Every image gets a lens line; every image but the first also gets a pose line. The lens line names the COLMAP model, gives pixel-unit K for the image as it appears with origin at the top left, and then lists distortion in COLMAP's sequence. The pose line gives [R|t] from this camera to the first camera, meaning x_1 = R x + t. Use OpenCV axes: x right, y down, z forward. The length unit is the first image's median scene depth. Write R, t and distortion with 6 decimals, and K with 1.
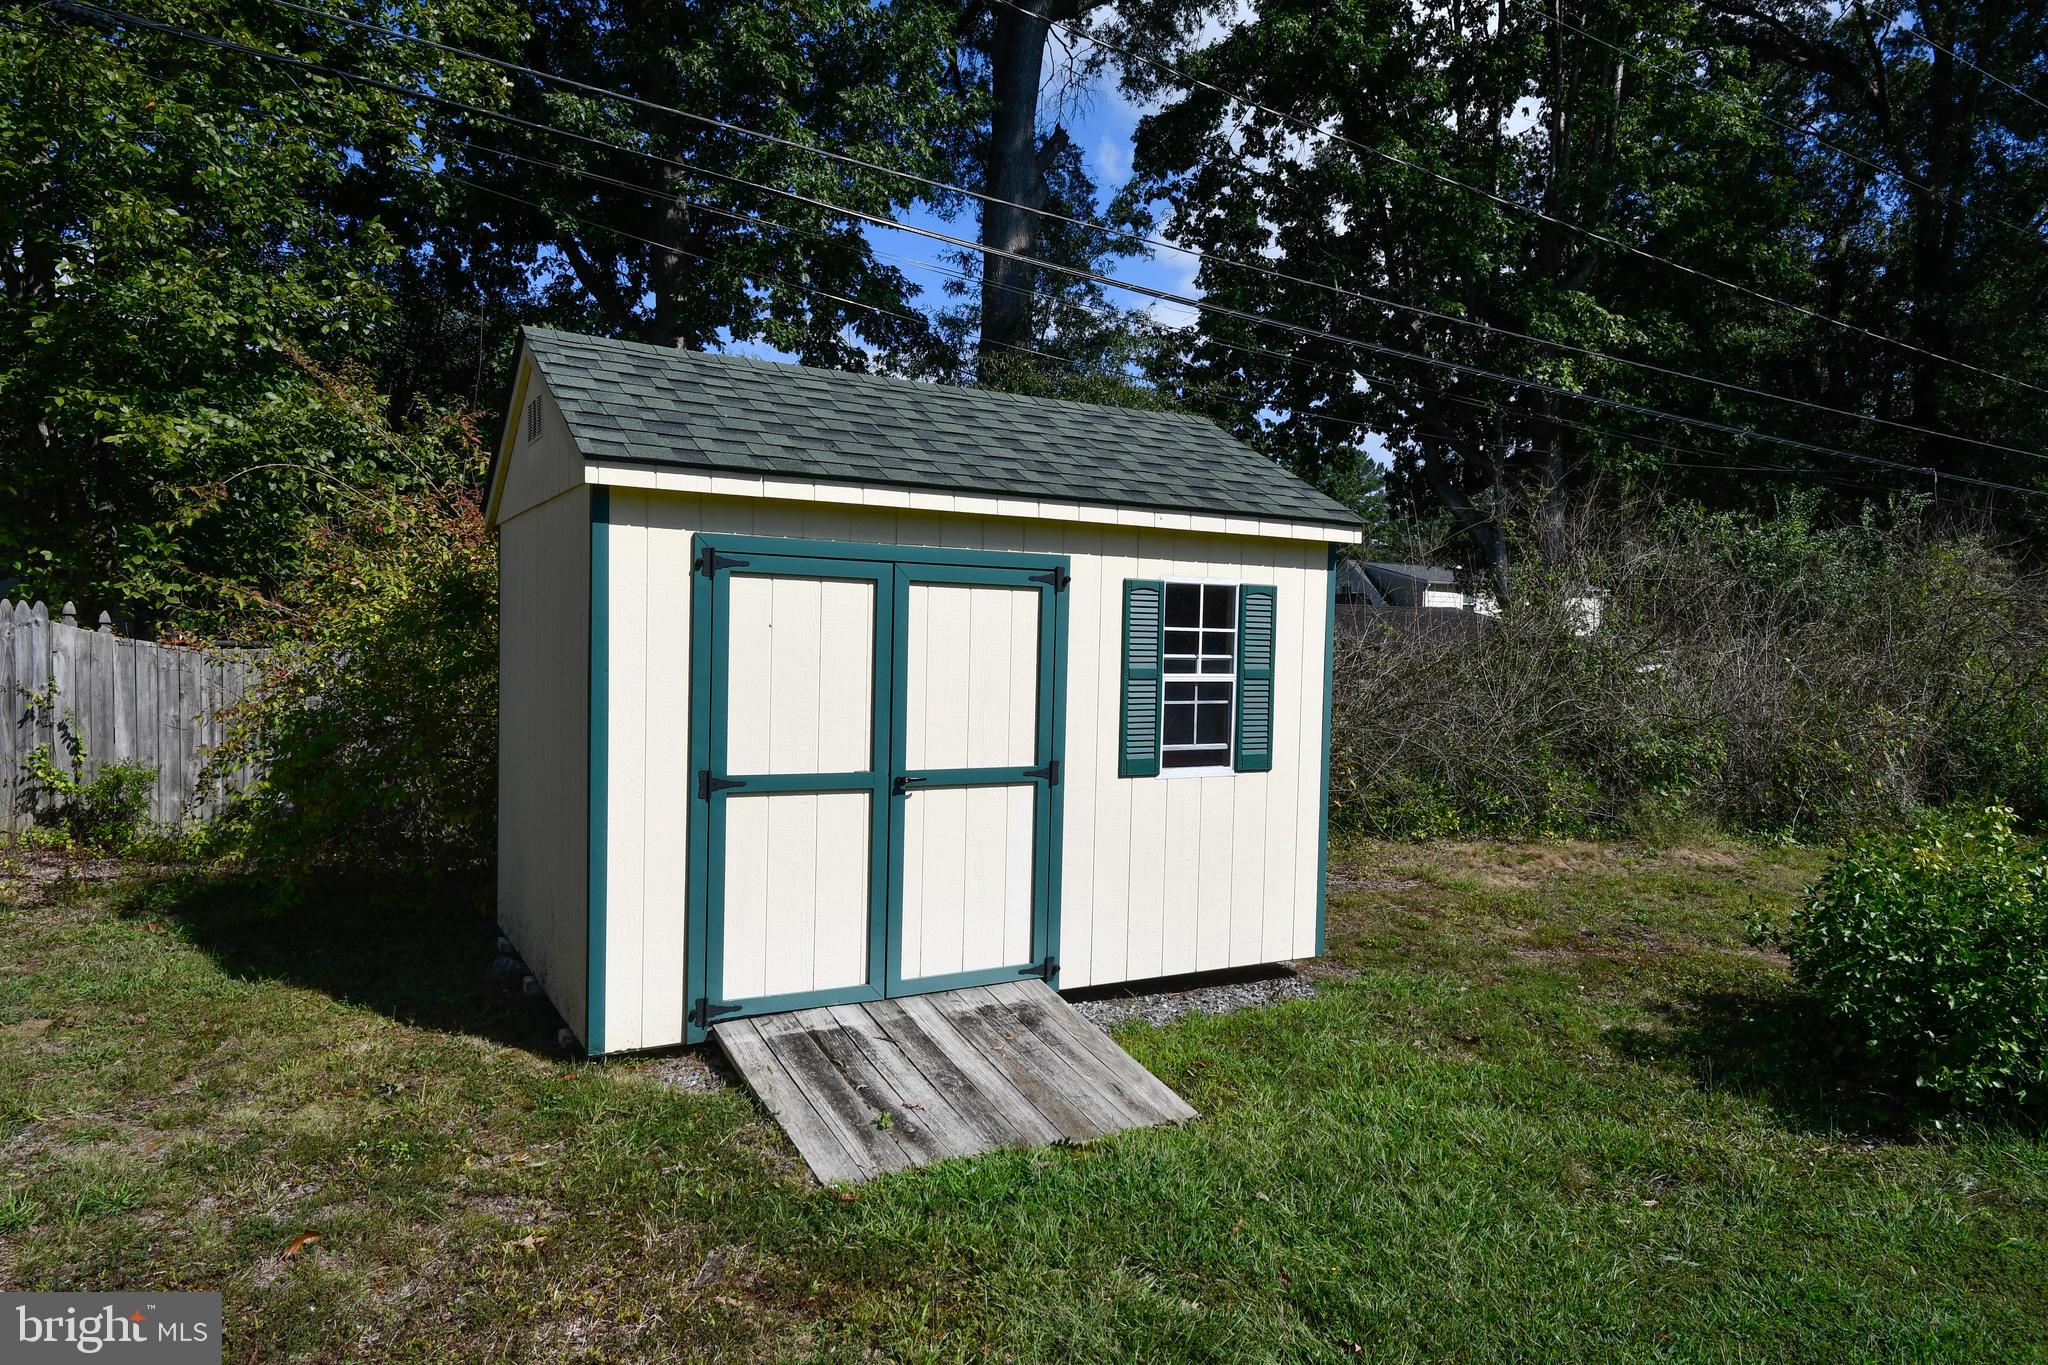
lens RADIAL K [[1234.6, 0, 1056.6], [0, 1234.6, 682.8], [0, 0, 1]] dist [0.004580, -0.016288]
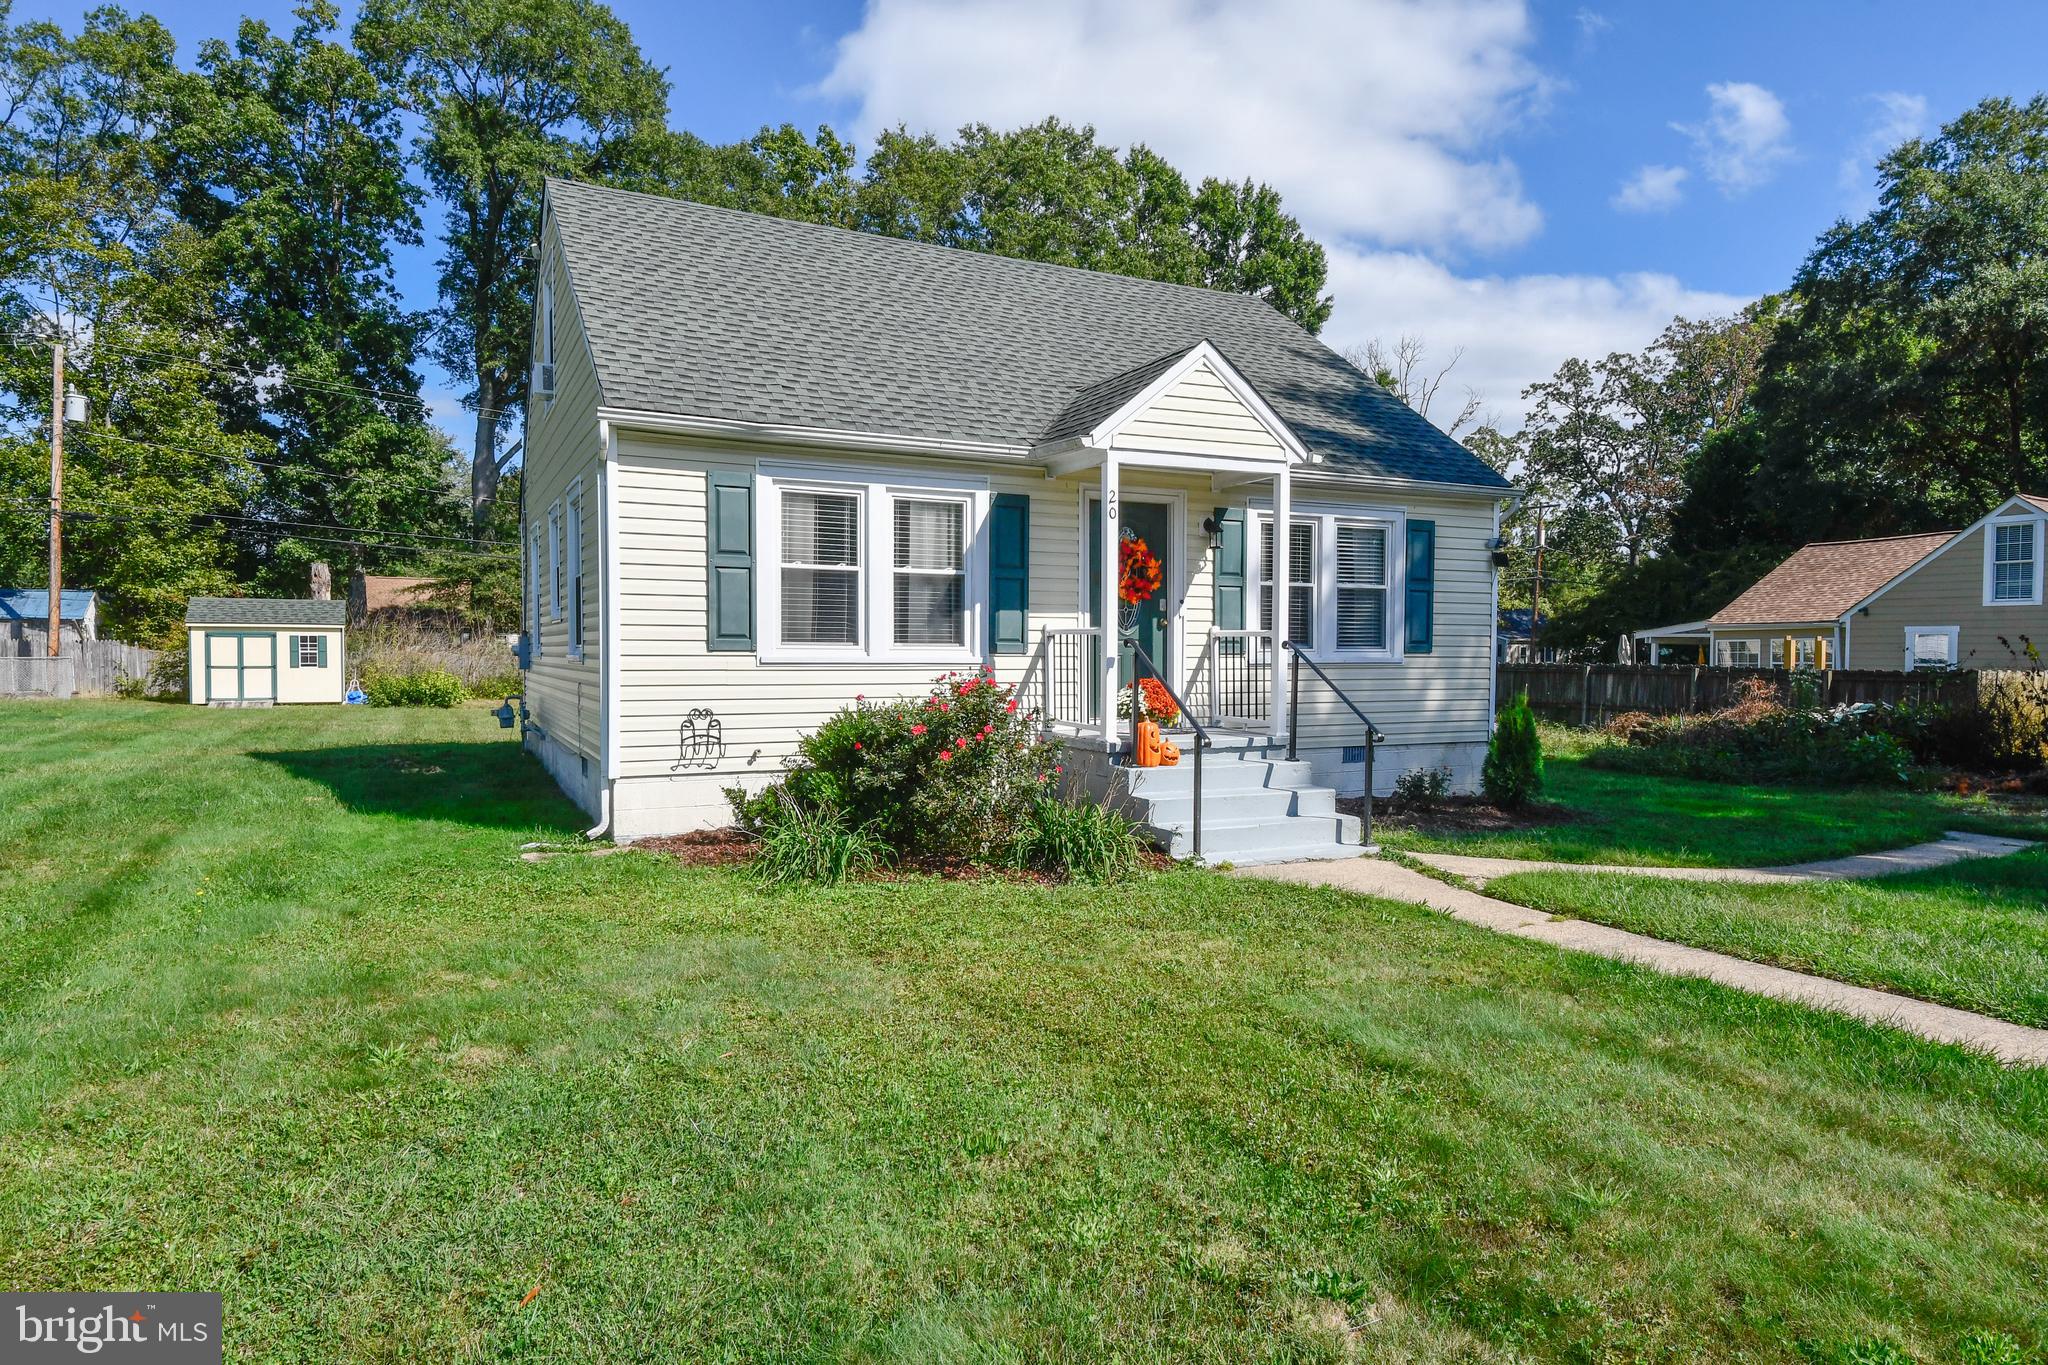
lens RADIAL K [[1234.6, 0, 1056.6], [0, 1234.6, 682.8], [0, 0, 1]] dist [0.004580, -0.016288]
pose [[0.998846, -0.015778, -0.045365, 4.380050], [0.015675, 0.999874, -0.002612, 0.240258], [0.045401, 0.001898, 0.998967, -5.226774]]
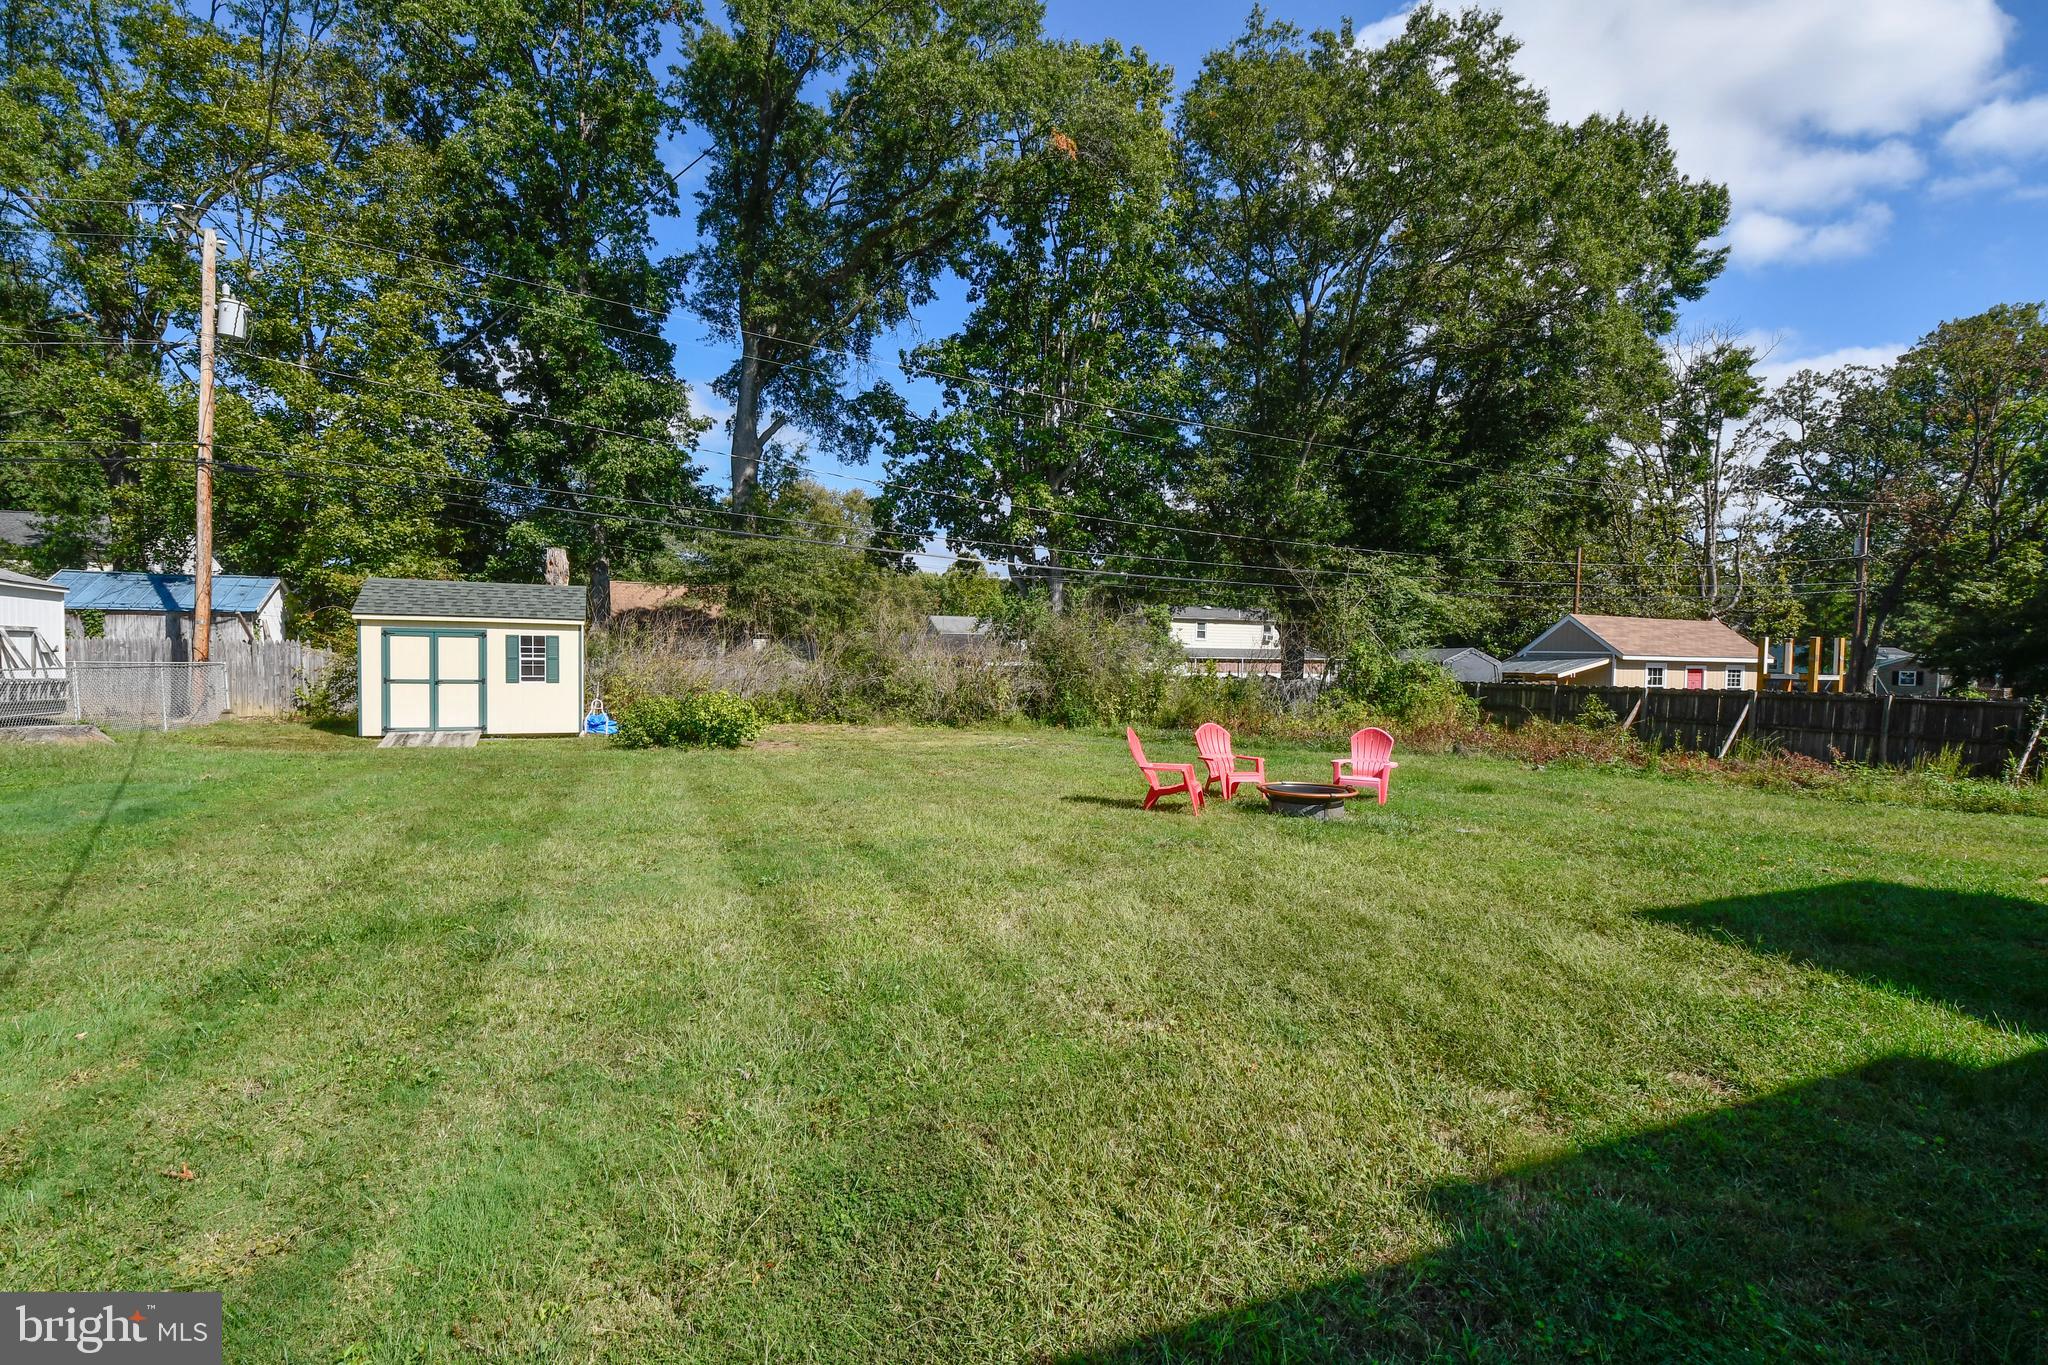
lens RADIAL K [[932.8, 0, 1024.0], [0, 932.8, 682.5], [0, 0, 1]] dist [0.019178, -0.019203]
pose [[0.991495, -0.001467, -0.130134, 2.323605], [0.001044, 0.999994, -0.003314, 0.093393], [0.130138, 0.003150, 0.991491, -1.995538]]
